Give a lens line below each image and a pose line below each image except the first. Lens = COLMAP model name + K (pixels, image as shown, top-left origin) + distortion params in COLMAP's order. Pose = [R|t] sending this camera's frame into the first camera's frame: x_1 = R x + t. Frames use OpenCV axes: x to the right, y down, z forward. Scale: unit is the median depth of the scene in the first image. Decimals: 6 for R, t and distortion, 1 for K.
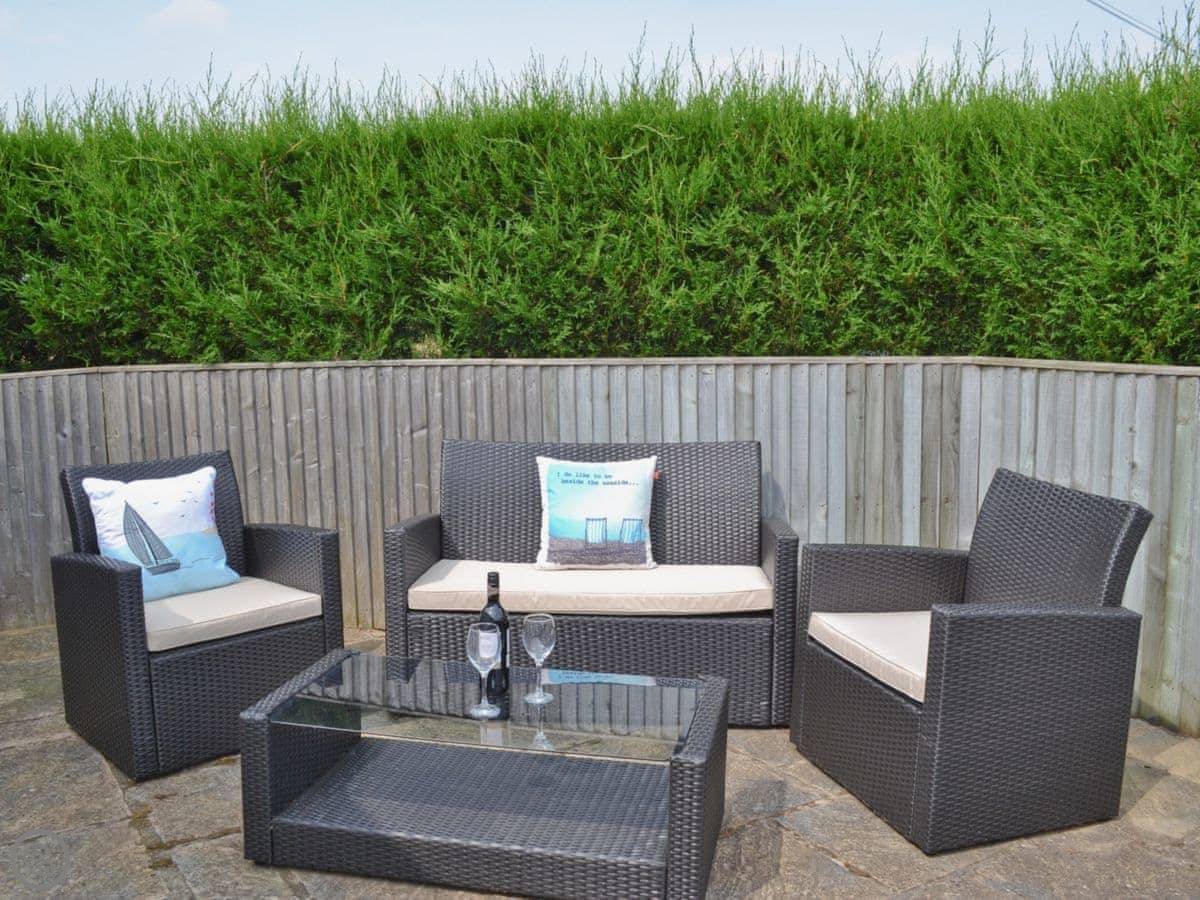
lens RADIAL K [[1074.1, 0, 600.0], [0, 1074.1, 450.0], [0, 0, 1]] dist [-0.080056, 0.010854]
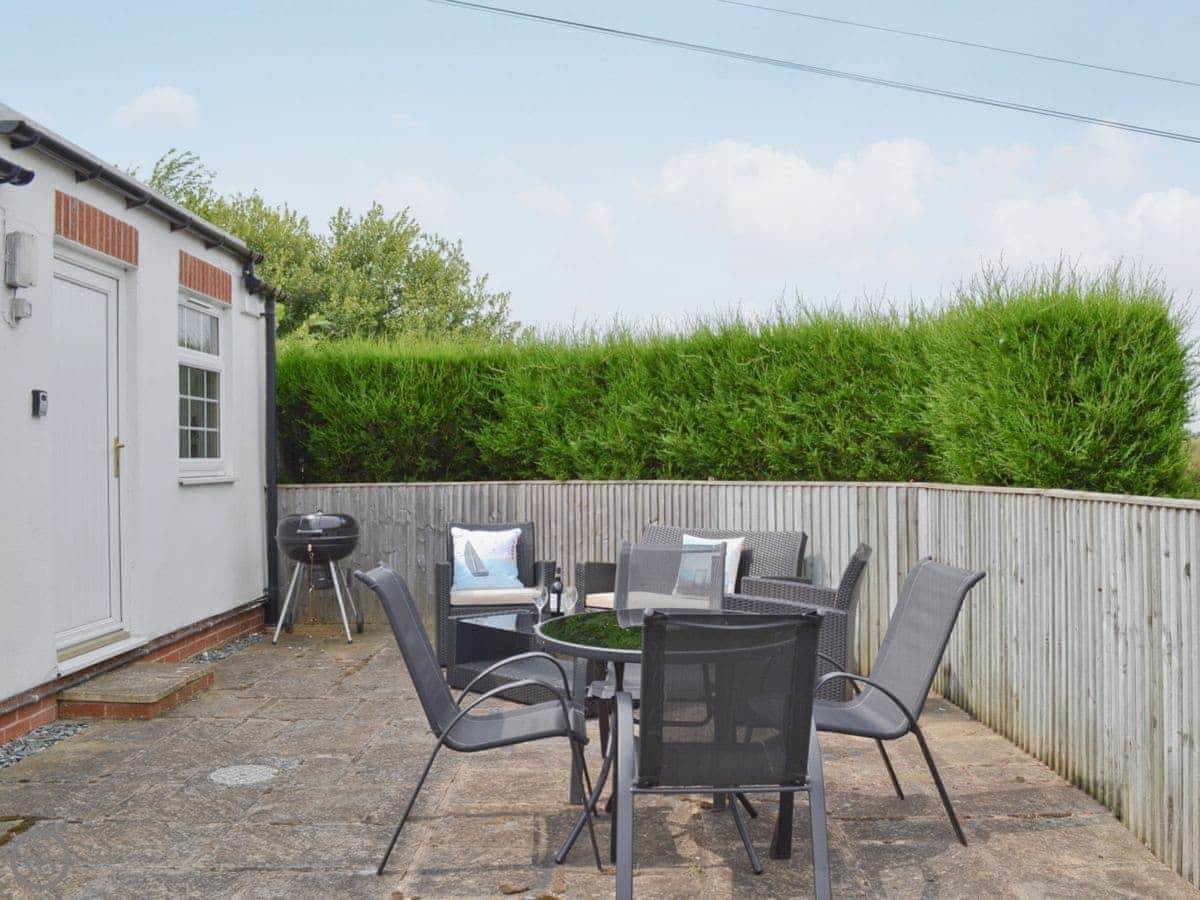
lens RADIAL K [[1021.8, 0, 598.5], [0, 1021.8, 431.0], [0, 0, 1]] dist [-0.075924, 0.009787]
pose [[0.856515, -0.001220, -0.516121, 0.627713], [-0.077953, 0.988220, -0.131701, 0.063195], [0.510201, 0.153037, 0.846330, -0.465436]]
